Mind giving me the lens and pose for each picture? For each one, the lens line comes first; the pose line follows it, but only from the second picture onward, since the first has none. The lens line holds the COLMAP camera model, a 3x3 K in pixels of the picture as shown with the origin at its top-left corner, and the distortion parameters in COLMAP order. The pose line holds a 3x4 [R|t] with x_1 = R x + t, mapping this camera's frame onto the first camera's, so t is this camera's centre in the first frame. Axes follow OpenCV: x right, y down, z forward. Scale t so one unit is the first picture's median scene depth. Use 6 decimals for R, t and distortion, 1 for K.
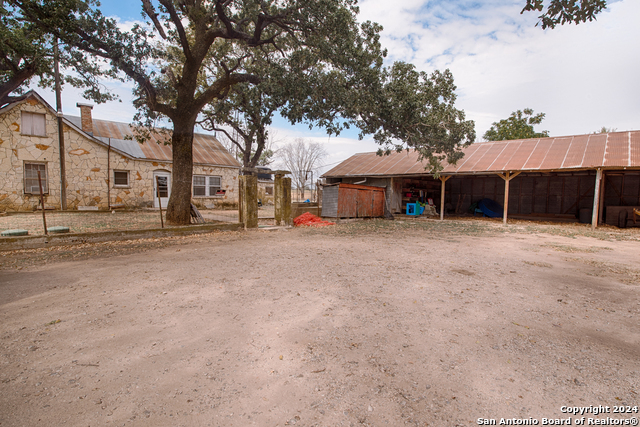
lens RADIAL K [[311.0, 0, 320.0], [0, 311.0, 213.5], [0, 0, 1]] dist [0.000038, -0.000119]
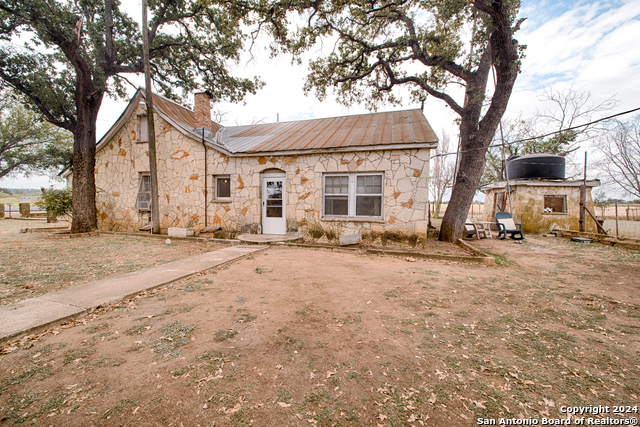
lens RADIAL K [[231.0, 0, 320.0], [0, 231.0, 213.5], [0, 0, 1]] dist [-0.000855, -0.000231]
pose [[0.537452, 0.023596, -0.842964, -0.106797], [-0.054069, 0.998516, -0.006522, -0.064435], [0.841559, 0.049084, 0.537930, 0.892651]]
